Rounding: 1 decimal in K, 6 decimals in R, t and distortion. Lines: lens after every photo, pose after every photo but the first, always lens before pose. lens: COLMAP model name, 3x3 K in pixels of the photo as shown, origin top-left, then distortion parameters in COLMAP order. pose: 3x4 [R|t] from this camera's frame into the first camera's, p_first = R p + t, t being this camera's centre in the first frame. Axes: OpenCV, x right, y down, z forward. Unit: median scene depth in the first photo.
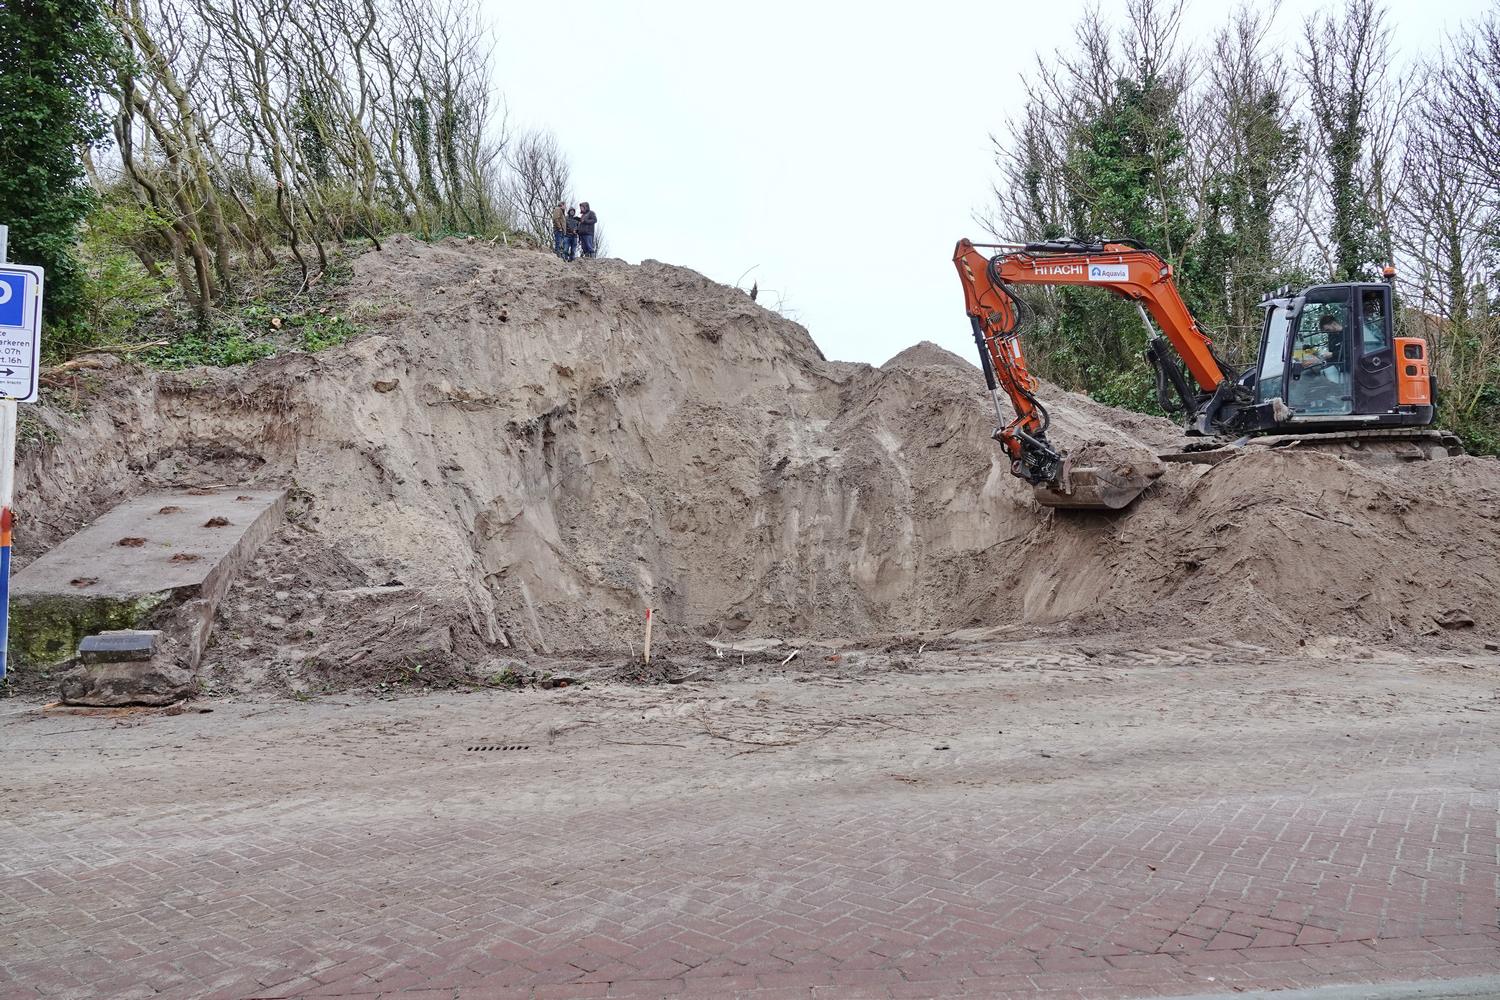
lens RADIAL K [[1059.9, 0, 748.9], [0, 1059.9, 495.5], [0, 0, 1]] dist [0.006803, 0.004875]
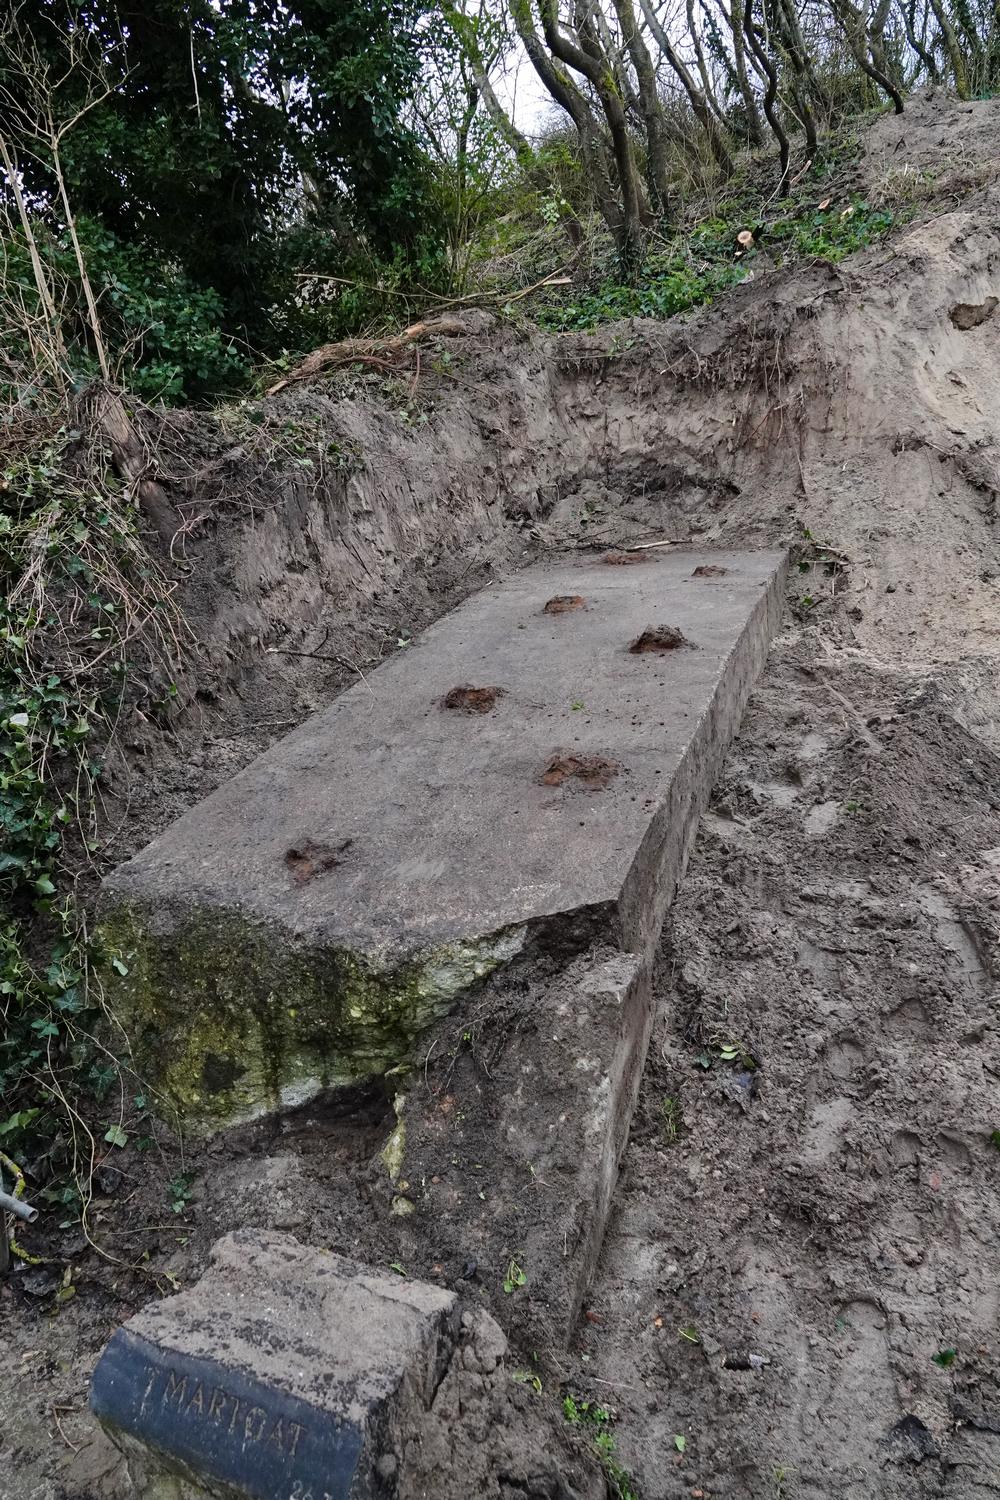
lens RADIAL K [[1059.9, 0, 501.7], [0, 1059.9, 747.1], [0, 0, 1]] dist [0.006803, 0.004875]
pose [[0.824720, 0.074491, -0.560615, -0.262755], [0.036876, 0.982095, 0.184743, -0.009832], [0.564338, -0.173034, 0.807206, 0.519742]]
